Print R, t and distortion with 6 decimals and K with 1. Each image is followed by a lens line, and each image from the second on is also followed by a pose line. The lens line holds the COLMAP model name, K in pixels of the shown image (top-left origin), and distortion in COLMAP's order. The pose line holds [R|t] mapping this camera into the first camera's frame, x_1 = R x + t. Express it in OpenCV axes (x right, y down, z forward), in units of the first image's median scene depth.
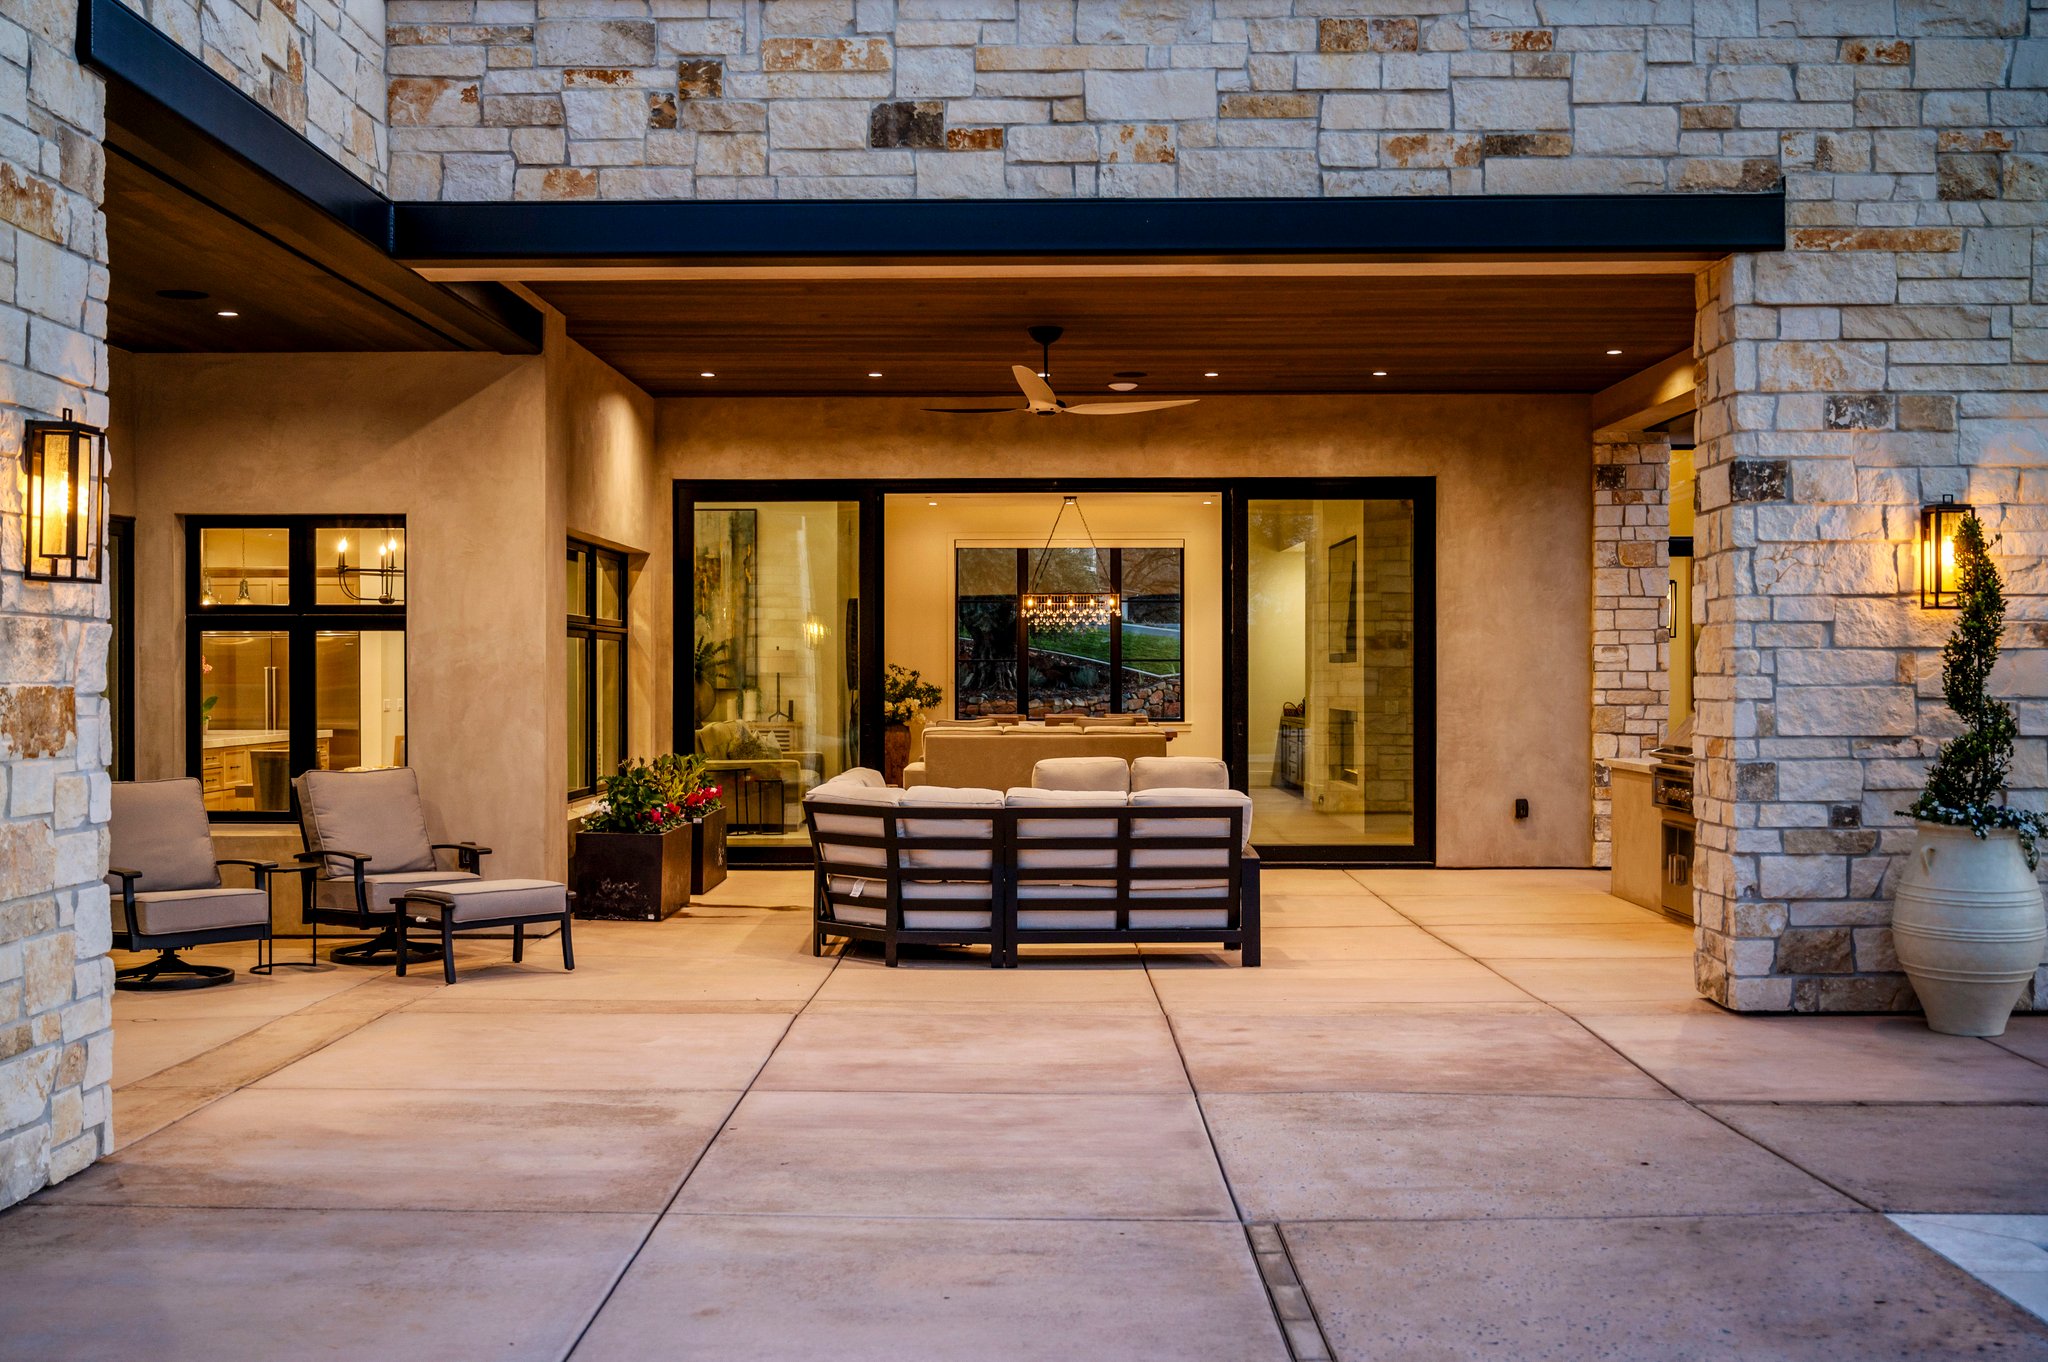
lens RADIAL K [[2195.4, 0, 1015.1], [0, 2195.4, 687.6], [0, 0, 1]] dist [0.000285, 0.000000]
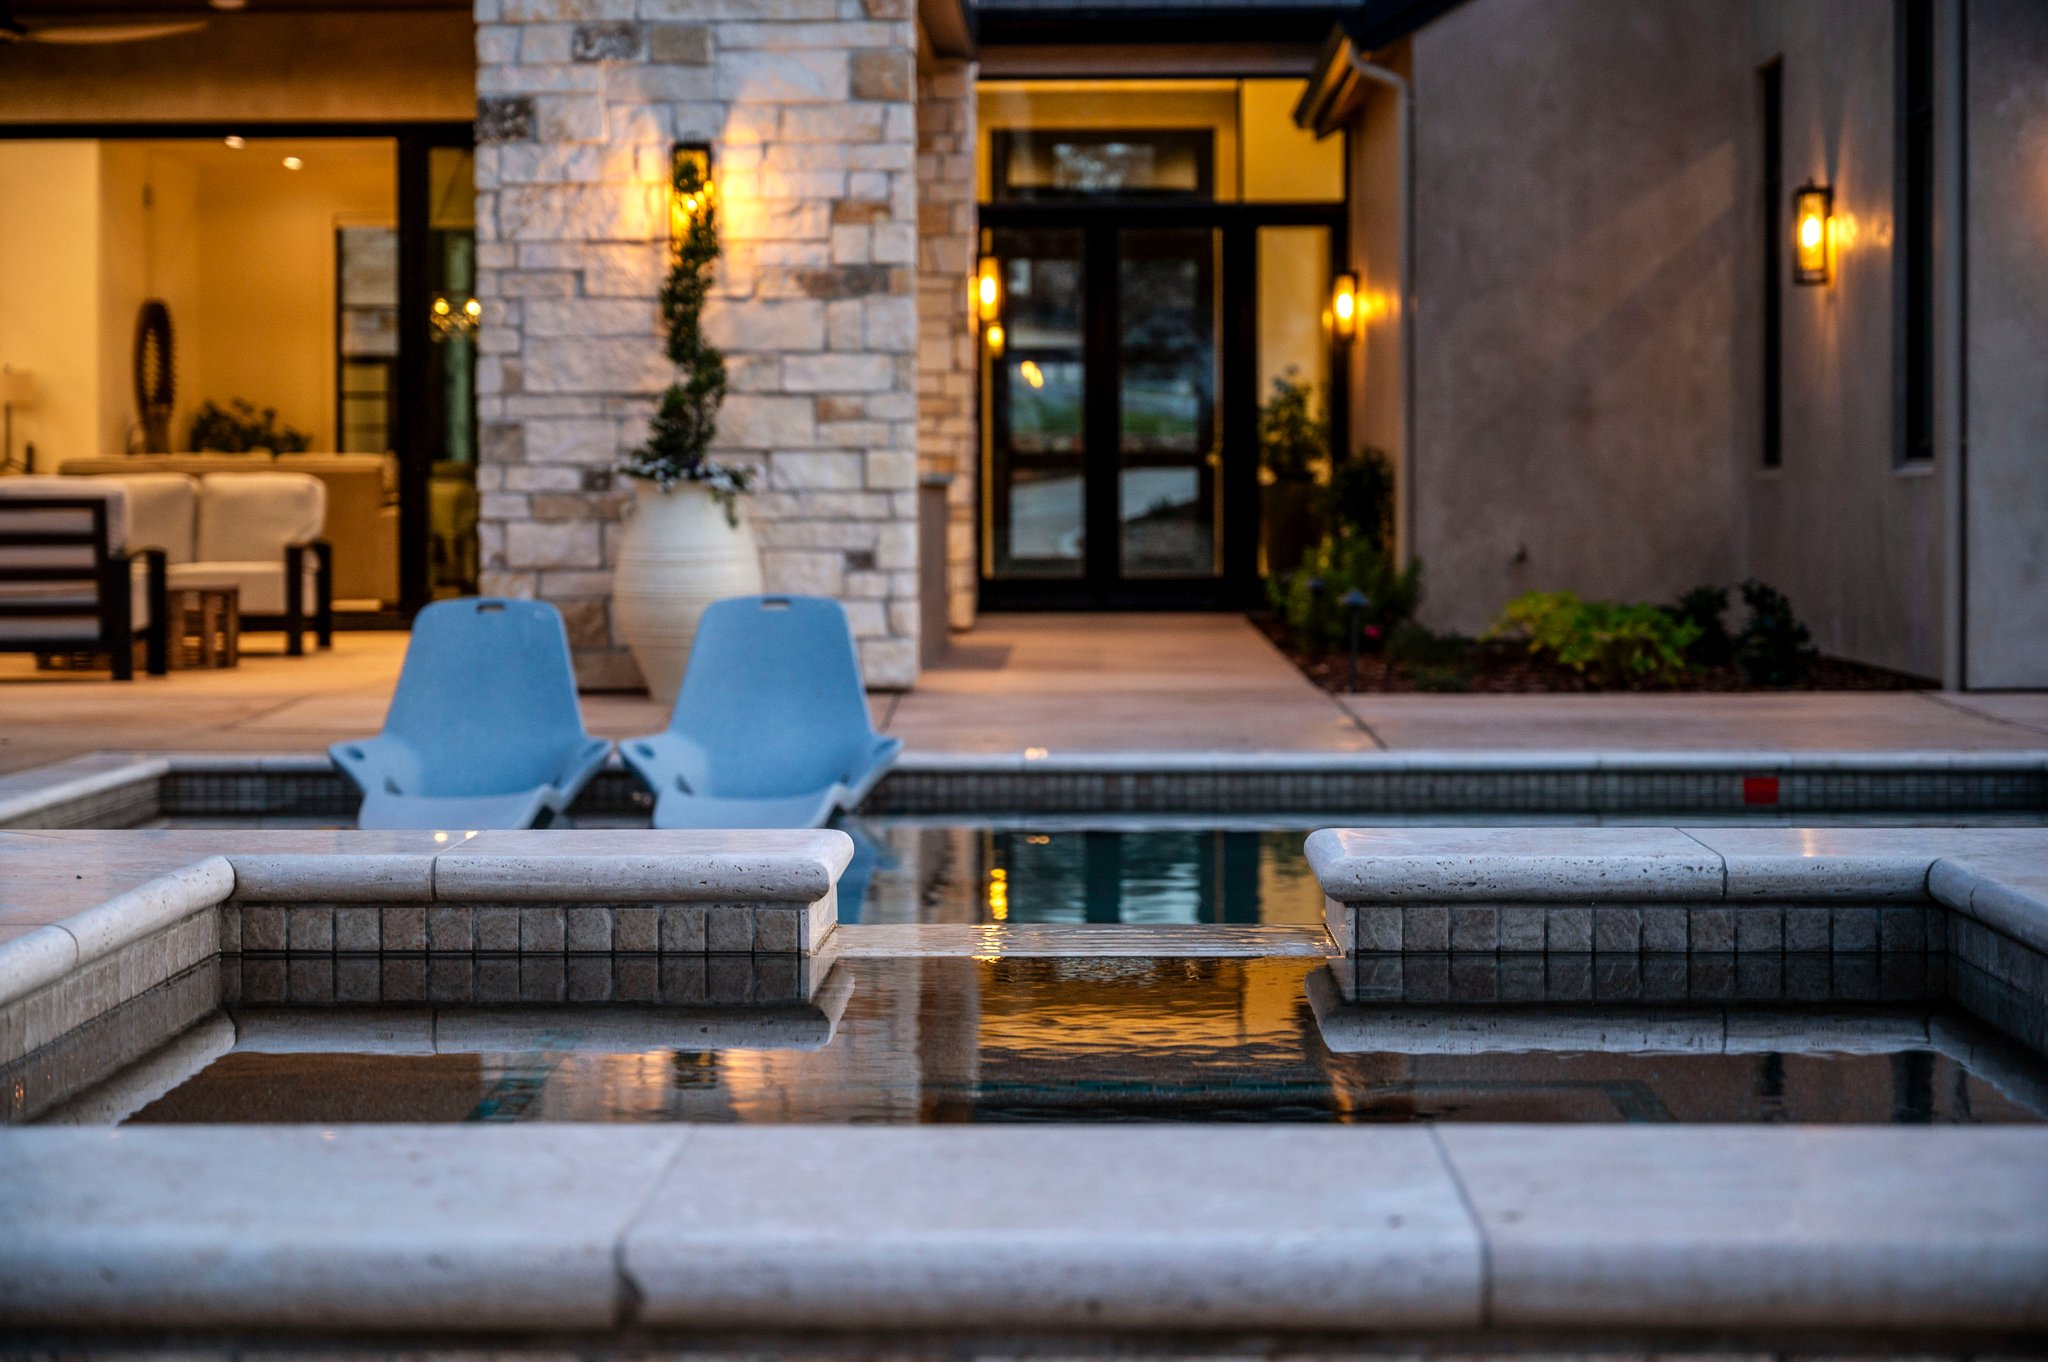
lens RADIAL K [[3982.0, 0, 1026.8], [0, 3982.0, 673.7], [0, 0, 1]] dist [-0.054277, 0.000000]
pose [[0.999977, -0.001022, 0.006718, 0.548787], [0.000746, 0.999165, 0.040851, 0.072024], [-0.006755, -0.040845, 0.999143, -0.692277]]
